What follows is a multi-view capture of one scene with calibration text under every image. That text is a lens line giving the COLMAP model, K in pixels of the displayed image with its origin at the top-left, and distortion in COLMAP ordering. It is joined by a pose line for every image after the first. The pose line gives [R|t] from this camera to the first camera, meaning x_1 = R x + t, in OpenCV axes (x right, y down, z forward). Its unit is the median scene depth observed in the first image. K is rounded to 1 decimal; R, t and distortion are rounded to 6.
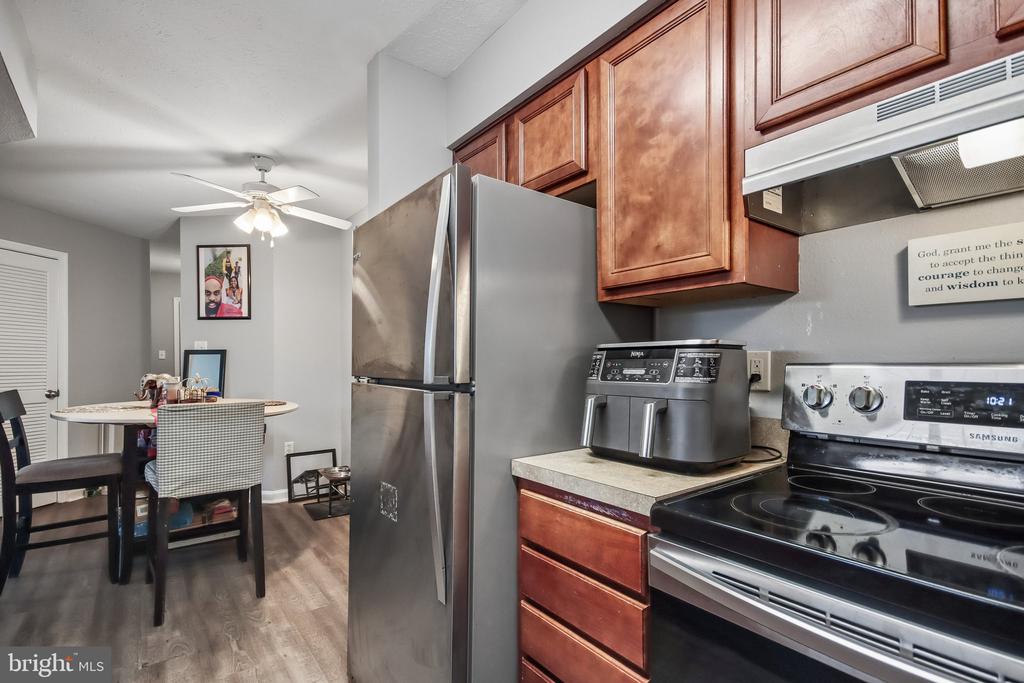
lens RADIAL K [[473.0, 0, 499.3], [0, 473.0, 361.3], [0, 0, 1]] dist [0.022638, -0.005506]
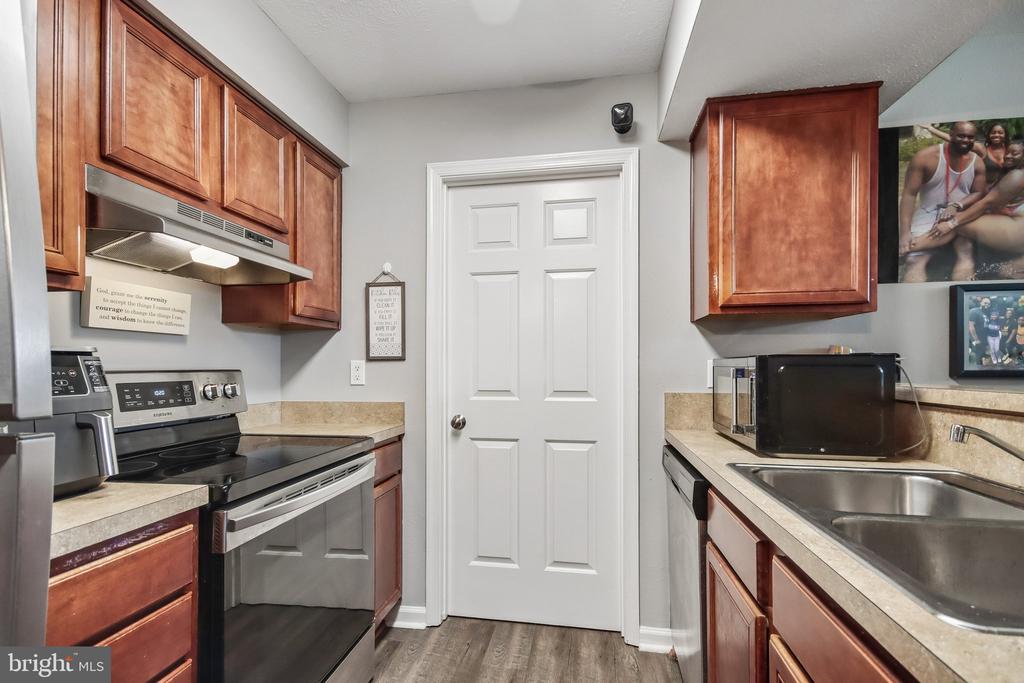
lens RADIAL K [[473.0, 0, 513.0], [0, 473.0, 363.0], [0, 0, 1]] dist [0.022638, -0.005506]
pose [[-0.691686, 0.012880, 0.722084, -0.335767], [0.005167, 0.999904, -0.012886, 0.001864], [-0.722180, -0.005181, -0.691686, 0.411860]]
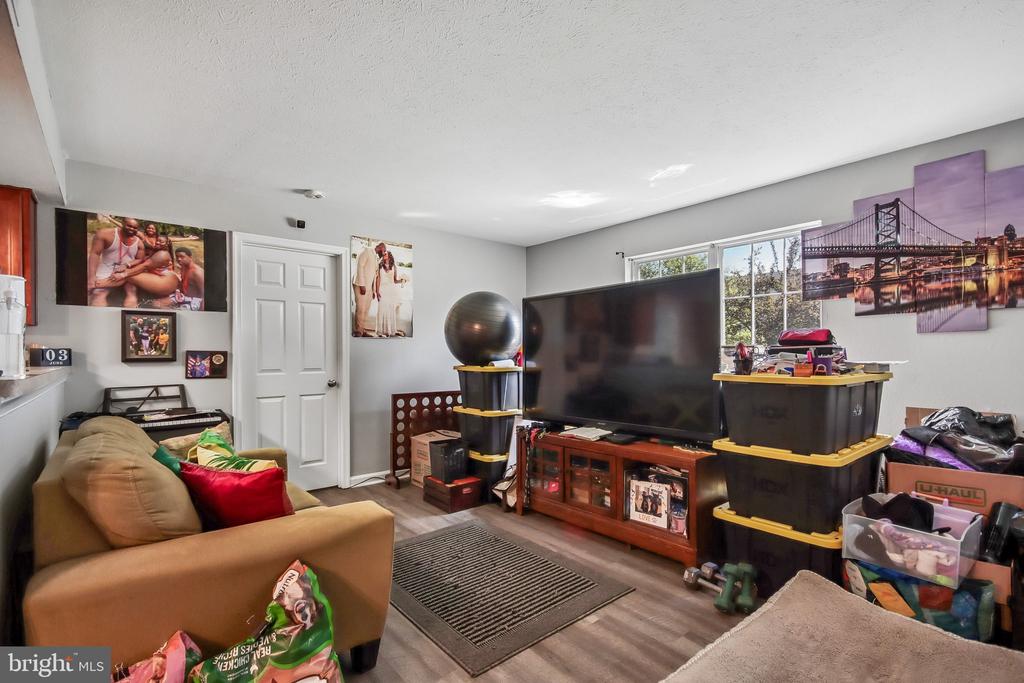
lens RADIAL K [[473.0, 0, 501.0], [0, 473.0, 354.8], [0, 0, 1]] dist [0.022638, -0.005506]
pose [[-0.998580, 0.009757, -0.052368, -1.118327], [0.009550, 0.999946, 0.004211, 0.002345], [0.052406, 0.003705, -0.998619, 0.722297]]
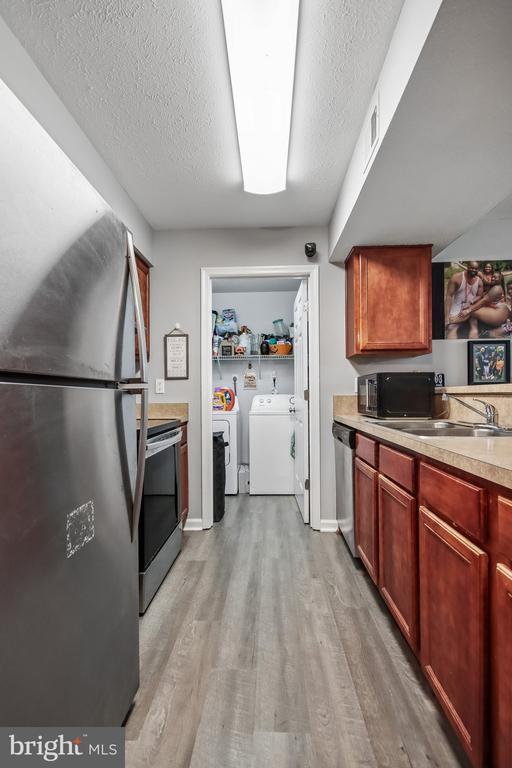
lens RADIAL K [[354.8, 0, 252.5], [0, 354.8, 391.3], [0, 0, 1]] dist [0.022638, -0.005506]
pose [[-0.771074, 0.019376, 0.636450, -0.444778], [0.010639, 0.999789, -0.017548, 0.041908], [-0.636656, -0.006759, -0.771118, 0.677119]]
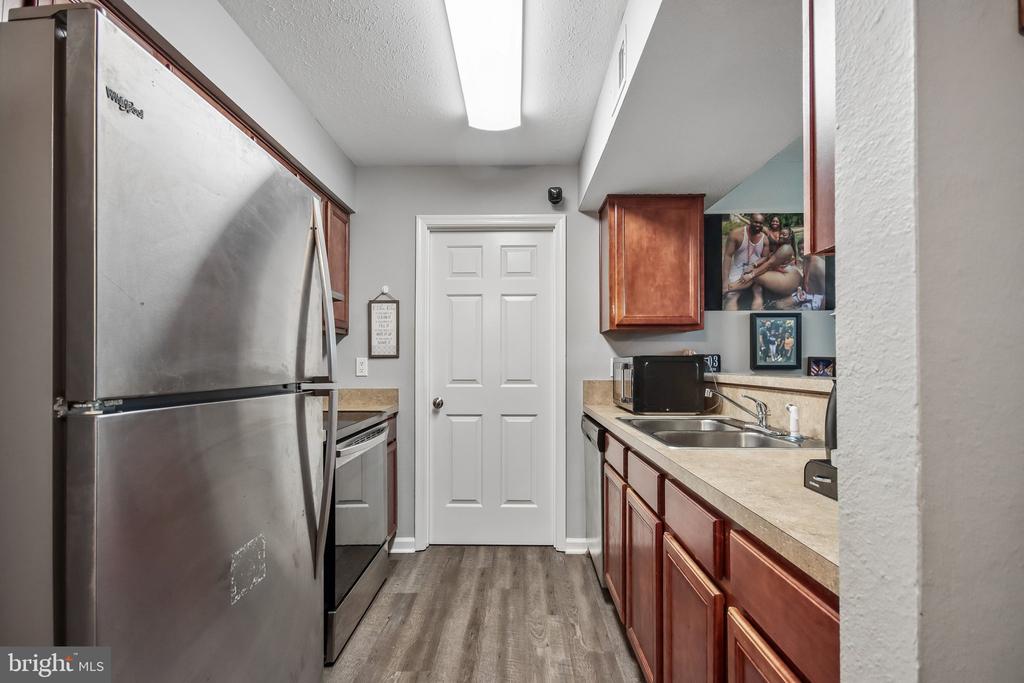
lens RADIAL K [[473.0, 0, 509.6], [0, 473.0, 354.9], [0, 0, 1]] dist [0.022638, -0.005506]
pose [[-0.790261, 0.016838, 0.612539, -0.499620], [0.004915, 0.999764, -0.021141, 0.003820], [-0.612750, -0.013696, -0.790158, 0.693642]]
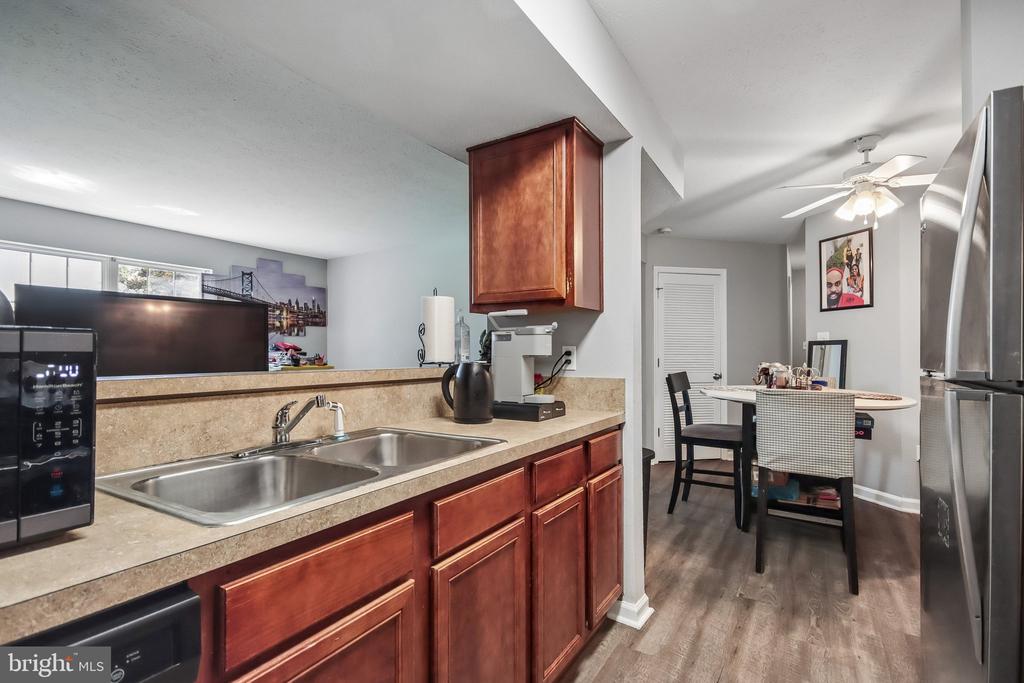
lens RADIAL K [[473.0, 0, 517.5], [0, 473.0, 348.4], [0, 0, 1]] dist [0.022638, -0.005506]
pose [[0.366213, -0.009147, -0.930486, 0.141441], [0.002511, 0.999958, -0.008842, 0.000711], [0.930528, 0.000901, 0.366220, 0.003698]]
